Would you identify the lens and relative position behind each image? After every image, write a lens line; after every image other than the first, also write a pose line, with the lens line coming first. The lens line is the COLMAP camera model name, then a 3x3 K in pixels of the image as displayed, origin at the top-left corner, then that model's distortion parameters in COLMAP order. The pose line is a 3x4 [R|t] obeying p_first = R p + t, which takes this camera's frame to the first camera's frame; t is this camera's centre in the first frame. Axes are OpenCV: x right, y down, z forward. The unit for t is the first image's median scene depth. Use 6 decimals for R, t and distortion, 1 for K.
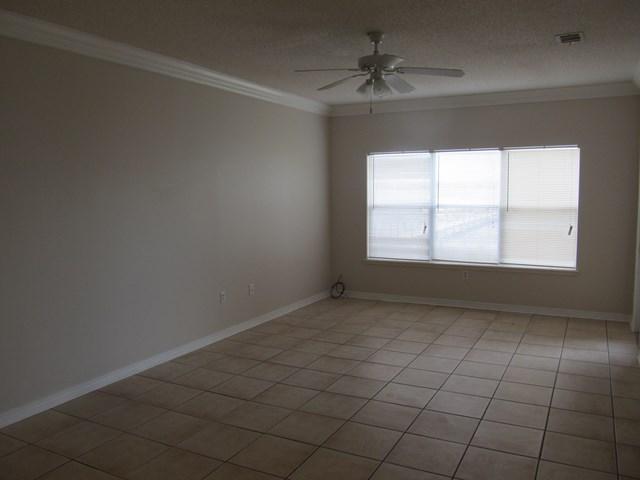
lens RADIAL K [[539.5, 0, 321.1], [0, 539.5, 234.9], [0, 0, 1]] dist [-0.021119, -0.009338]
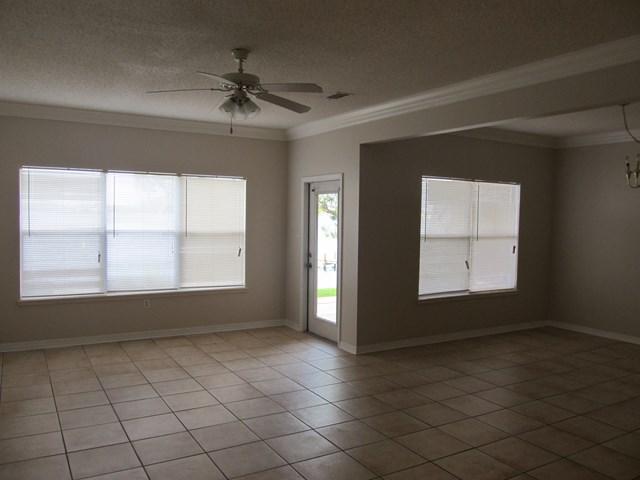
lens RADIAL K [[539.5, 0, 321.7], [0, 539.5, 242.7], [0, 0, 1]] dist [-0.021119, -0.009338]
pose [[0.539823, -0.025719, 0.841386, -0.375966], [0.048650, 0.998816, -0.000682, -0.018919], [-0.840371, 0.041302, 0.540435, 0.232457]]
